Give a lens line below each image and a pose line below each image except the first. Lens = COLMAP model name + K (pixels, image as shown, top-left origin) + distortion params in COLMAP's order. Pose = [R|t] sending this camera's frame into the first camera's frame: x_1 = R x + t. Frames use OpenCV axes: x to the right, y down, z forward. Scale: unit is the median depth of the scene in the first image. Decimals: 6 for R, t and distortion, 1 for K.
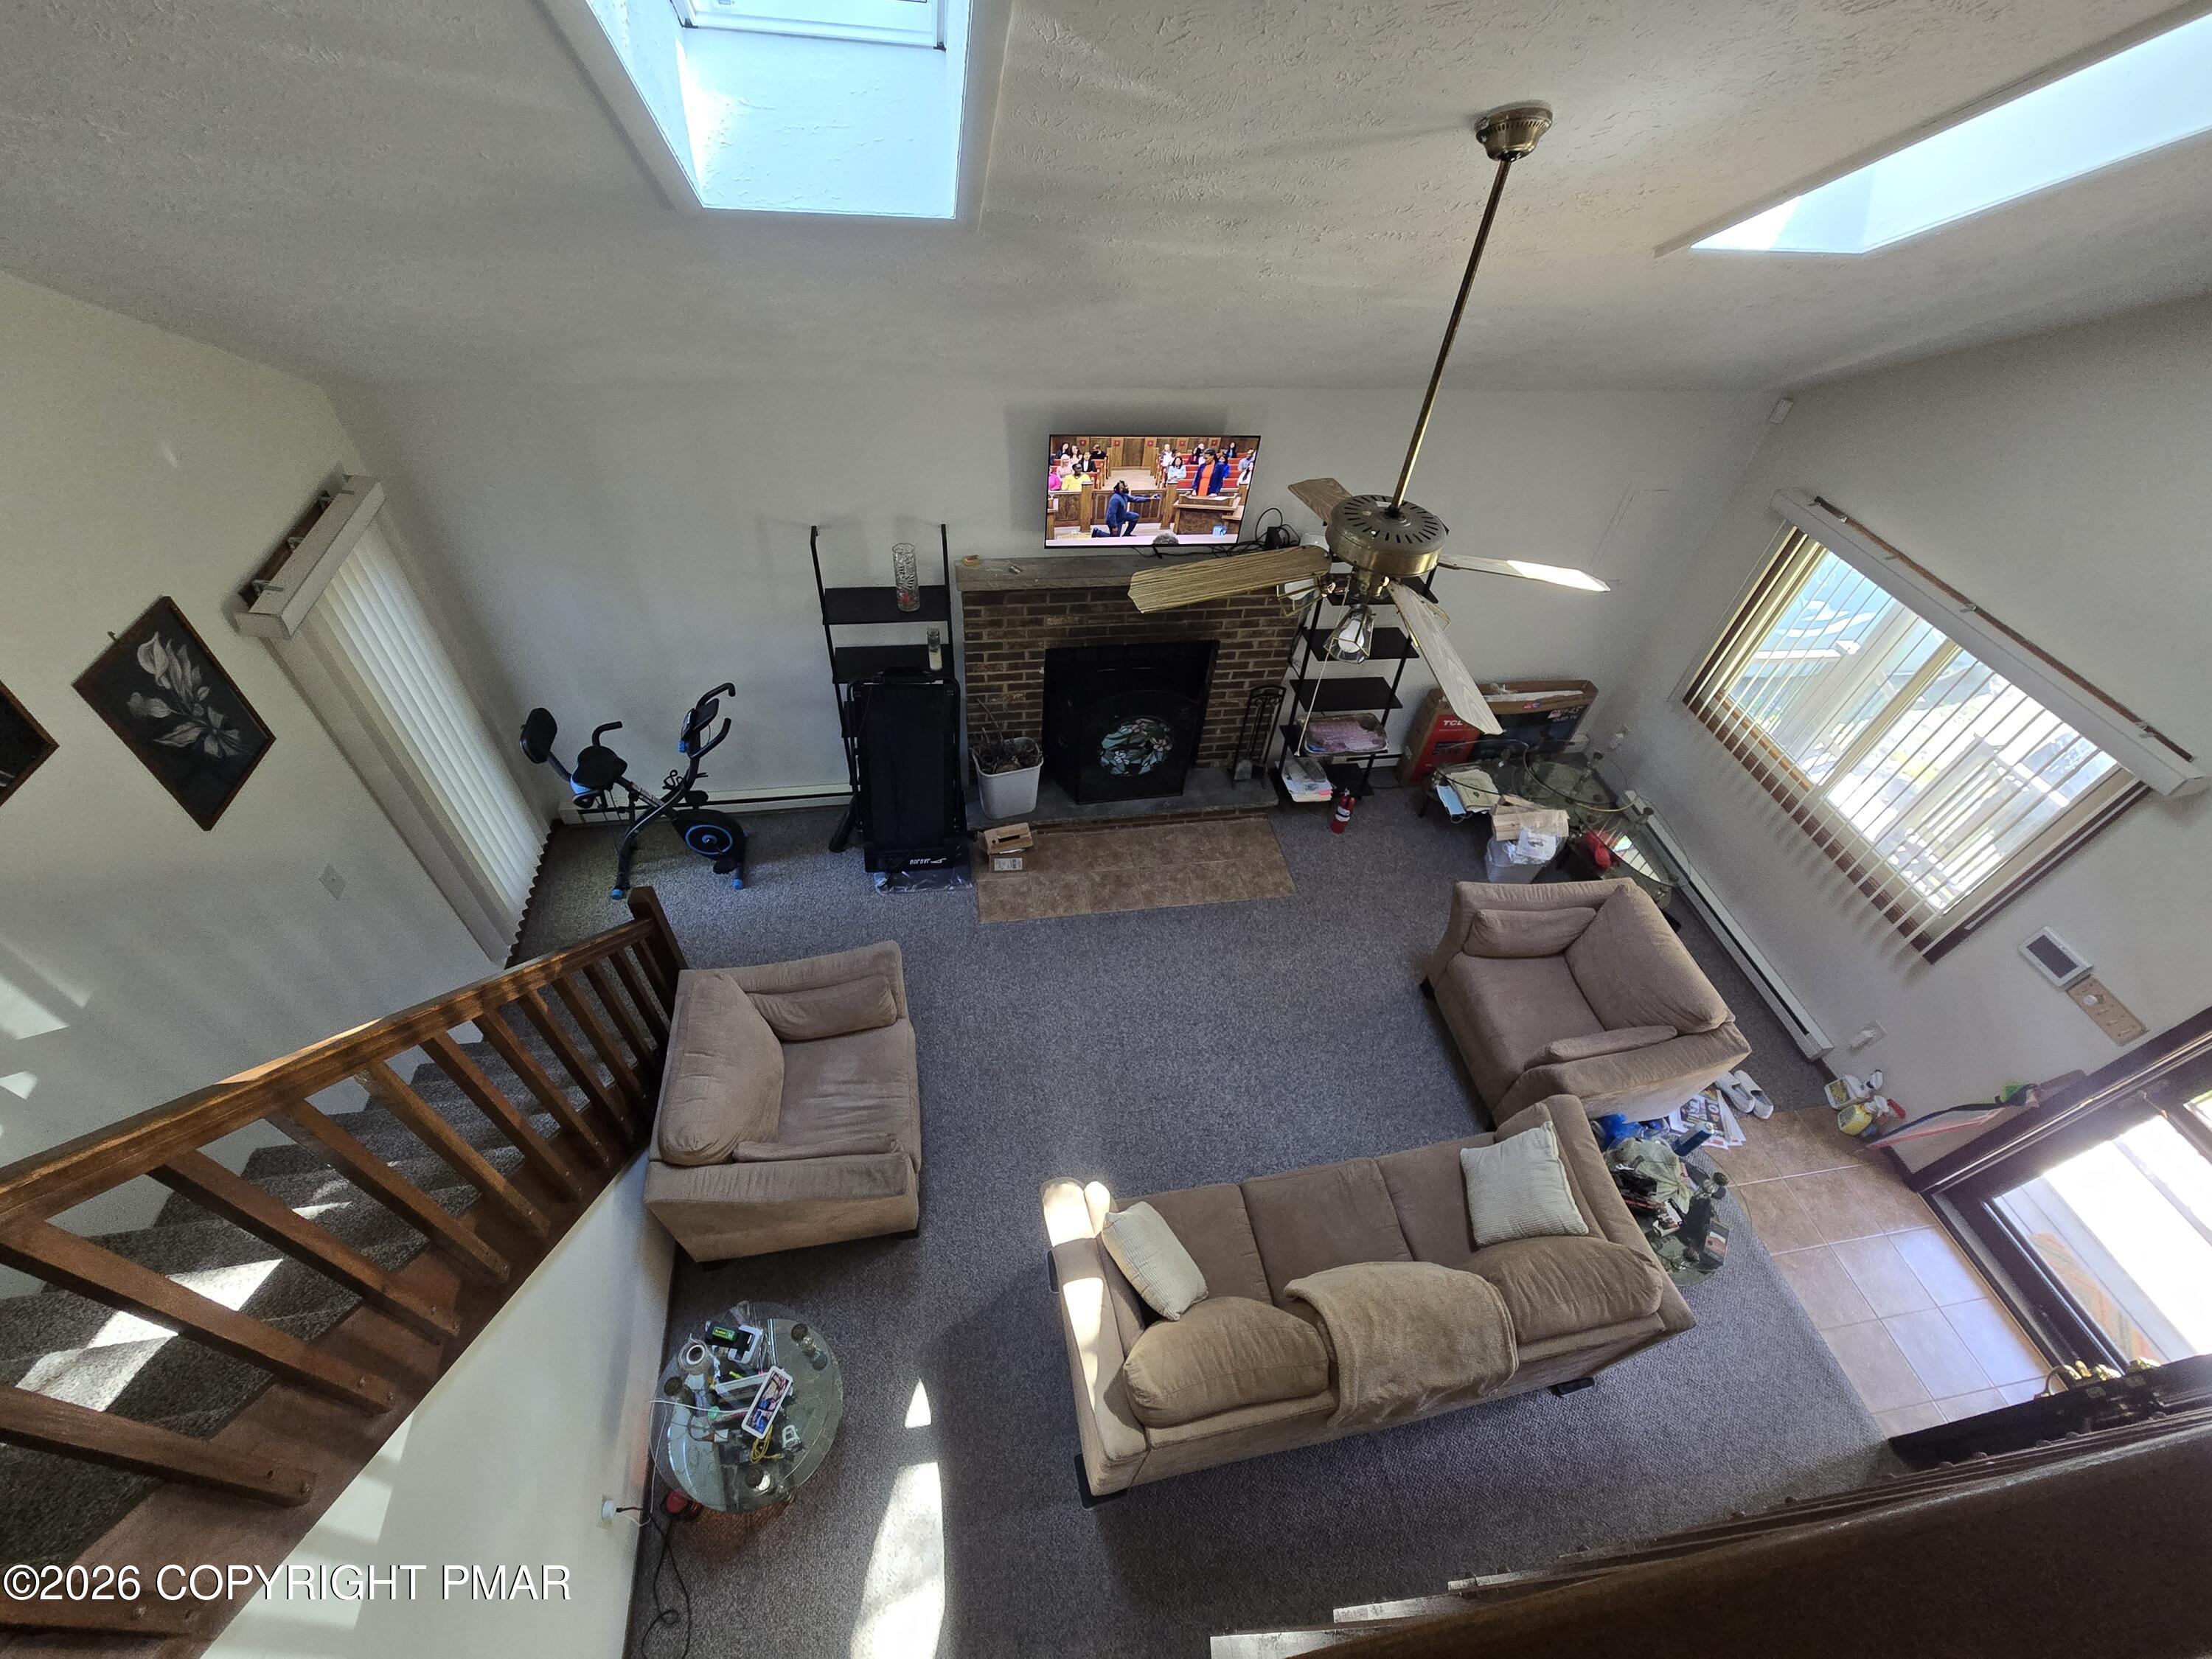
lens RADIAL K [[909.3, 0, 1105.3], [0, 909.3, 830.9], [0, 0, 1]] dist [-0.002330, 0.000749]
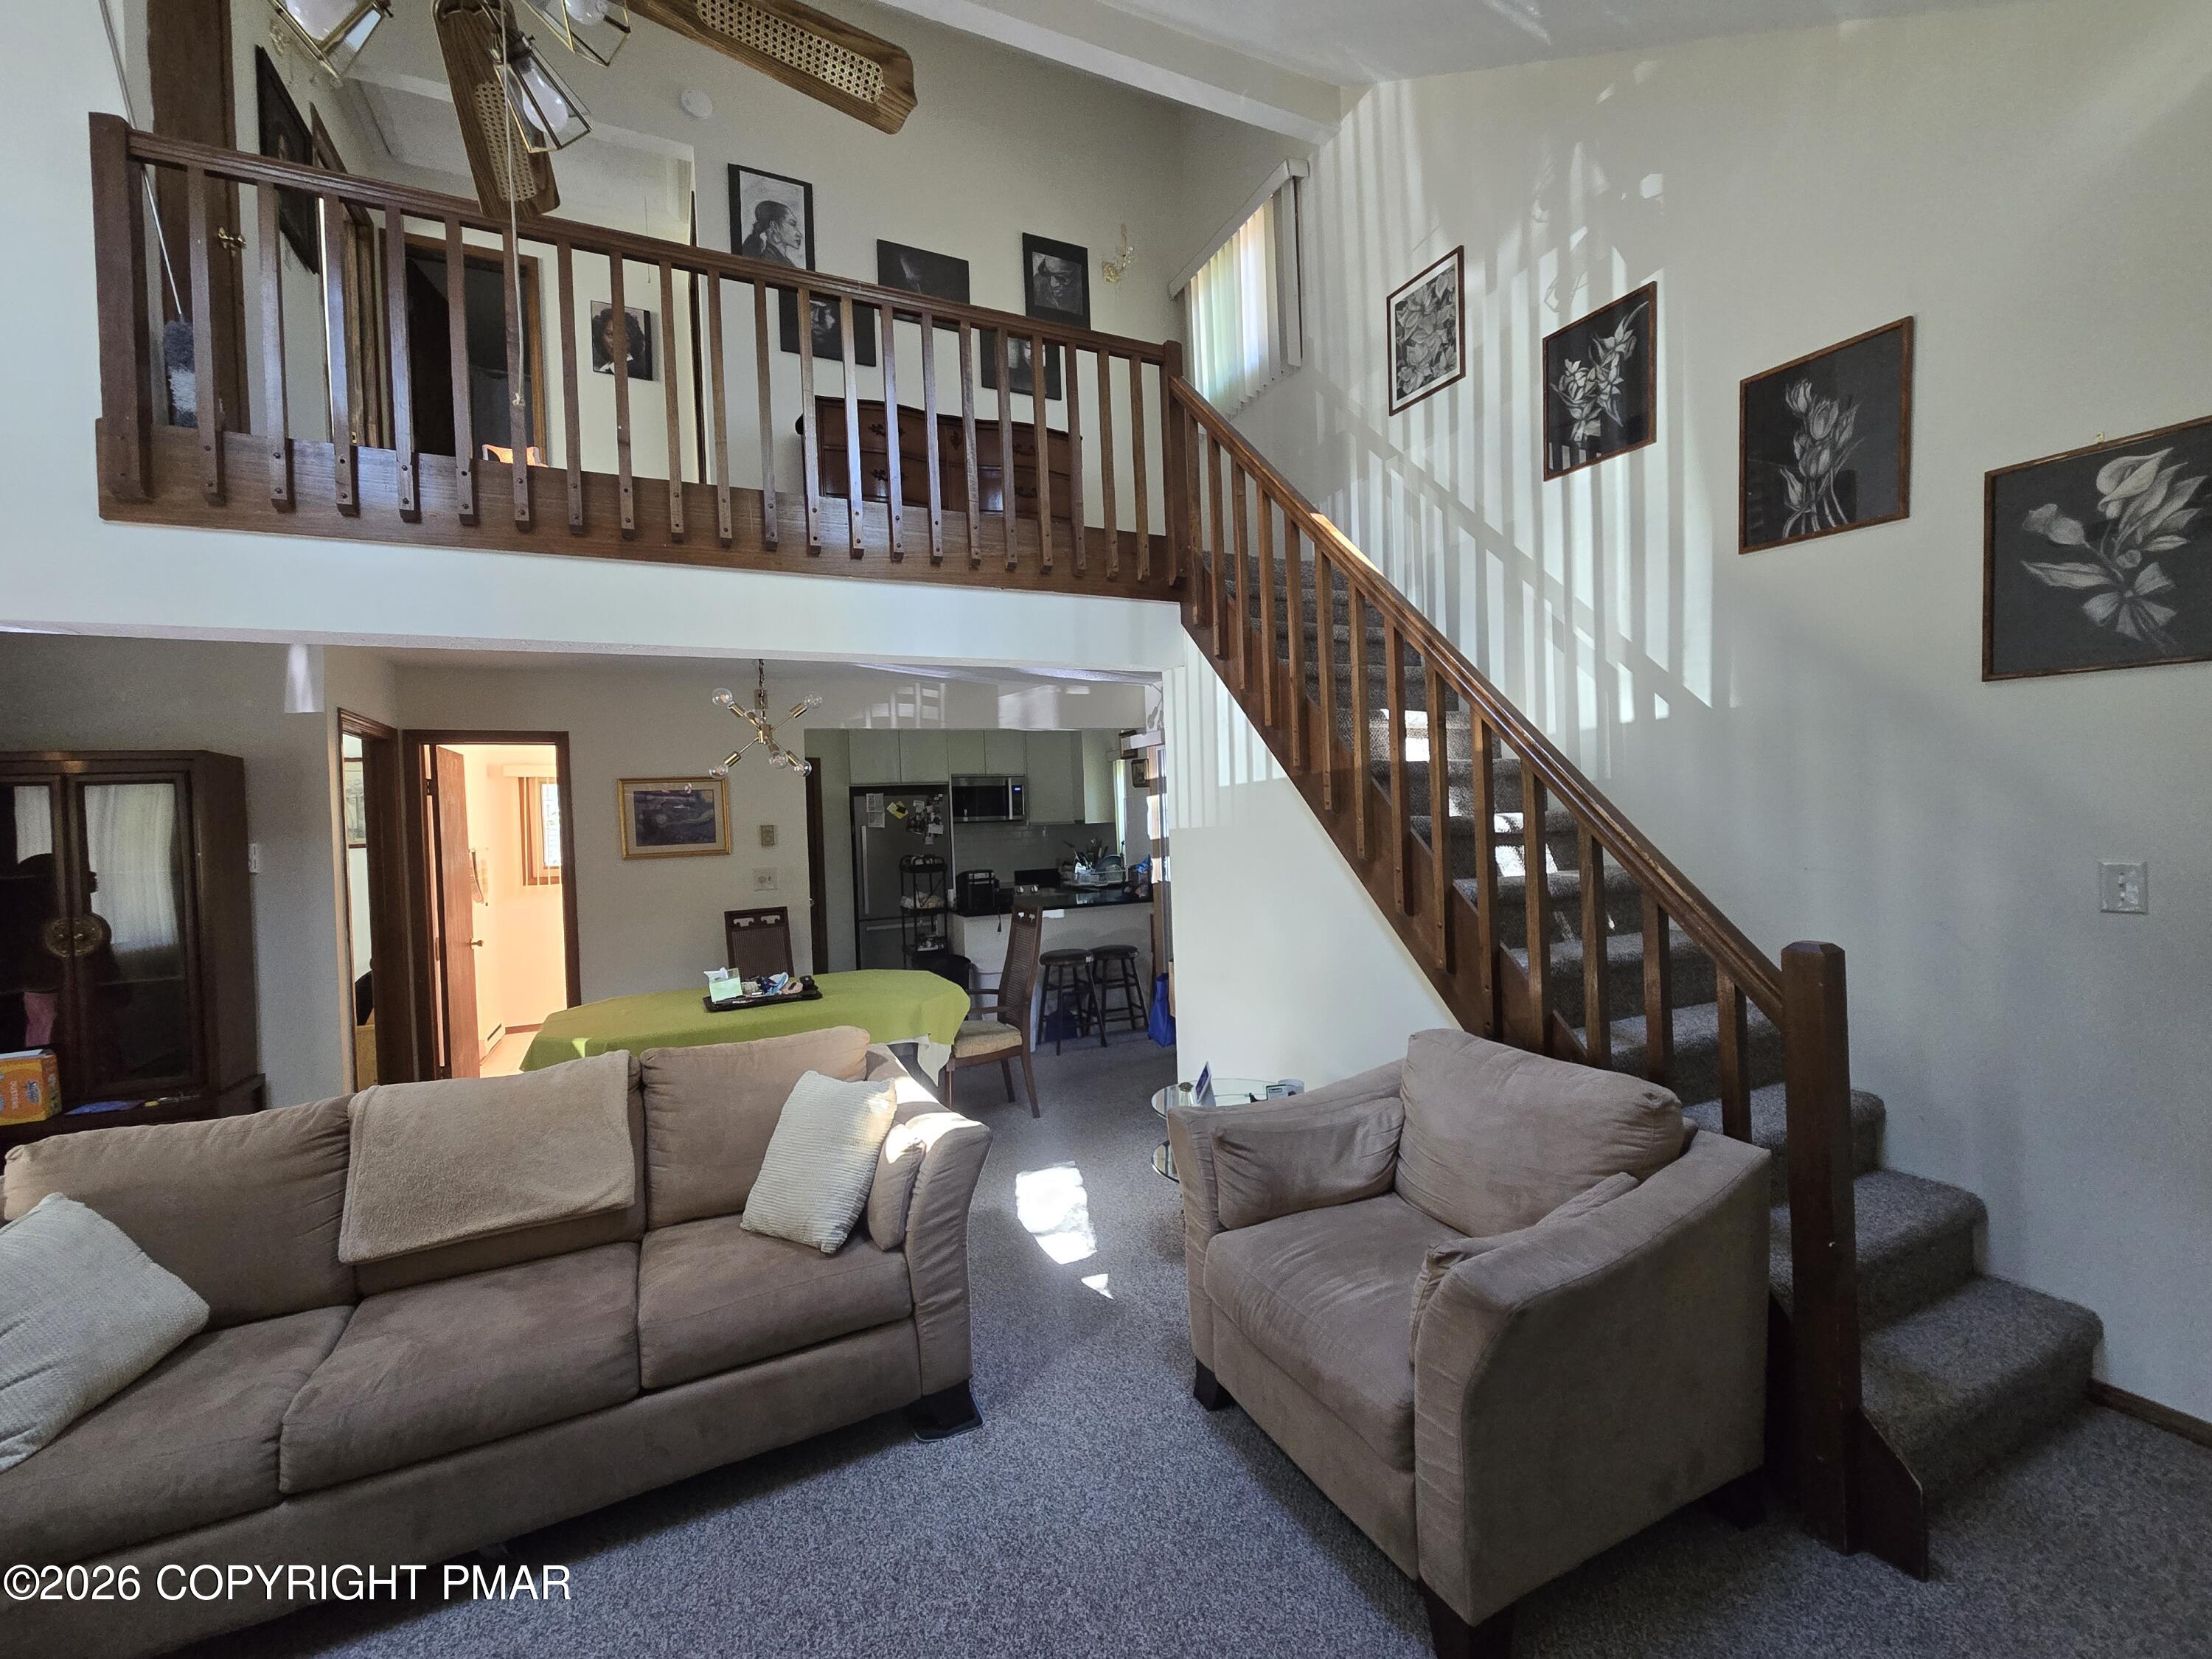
lens RADIAL K [[917.7, 0, 1107.9], [0, 917.7, 825.0], [0, 0, 1]] dist [-0.001859, 0.000056]
pose [[-0.965066, -0.027334, -0.260578, 0.018520], [-0.206933, 0.689535, 0.694060, -0.203763], [0.160706, 0.723736, -0.671103, 0.934635]]
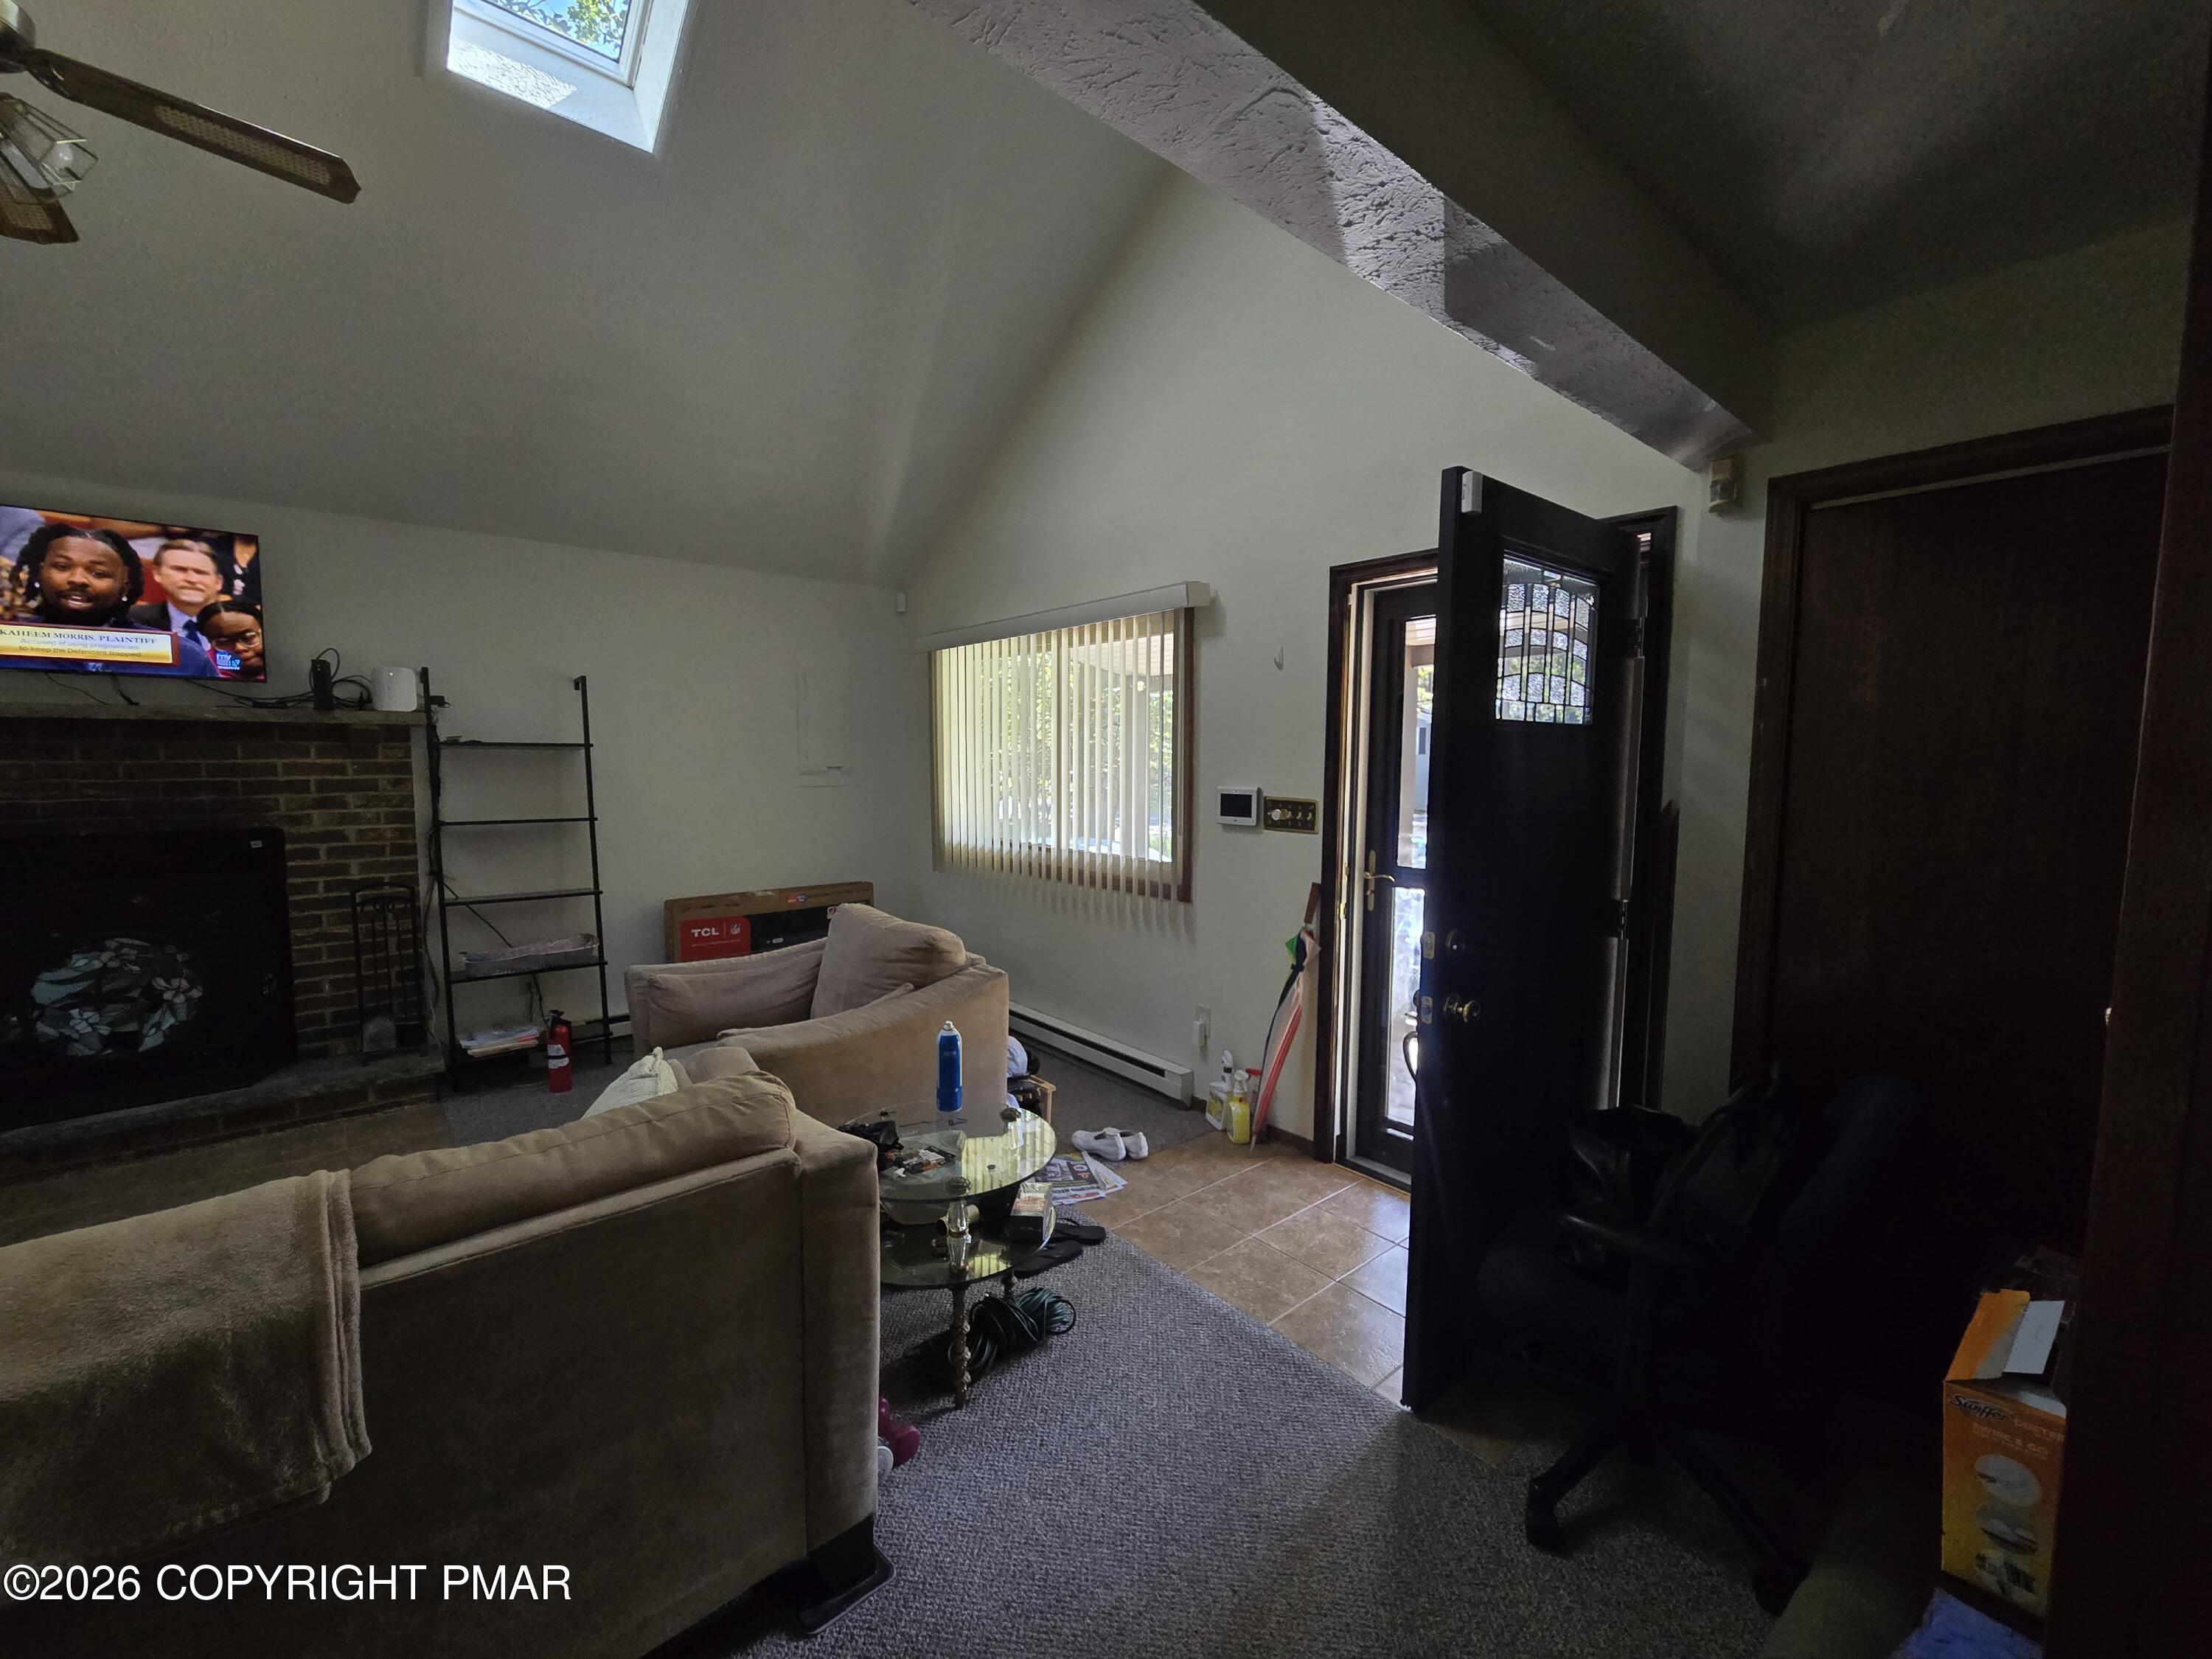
lens RADIAL K [[909.3, 0, 1105.3], [0, 909.3, 830.9], [0, 0, 1]] dist [-0.002330, 0.000749]
pose [[0.855951, -0.112405, 0.504691, 0.352289], [0.413898, 0.733967, -0.538499, 0.497415], [-0.309897, 0.669819, 0.674764, 0.332798]]
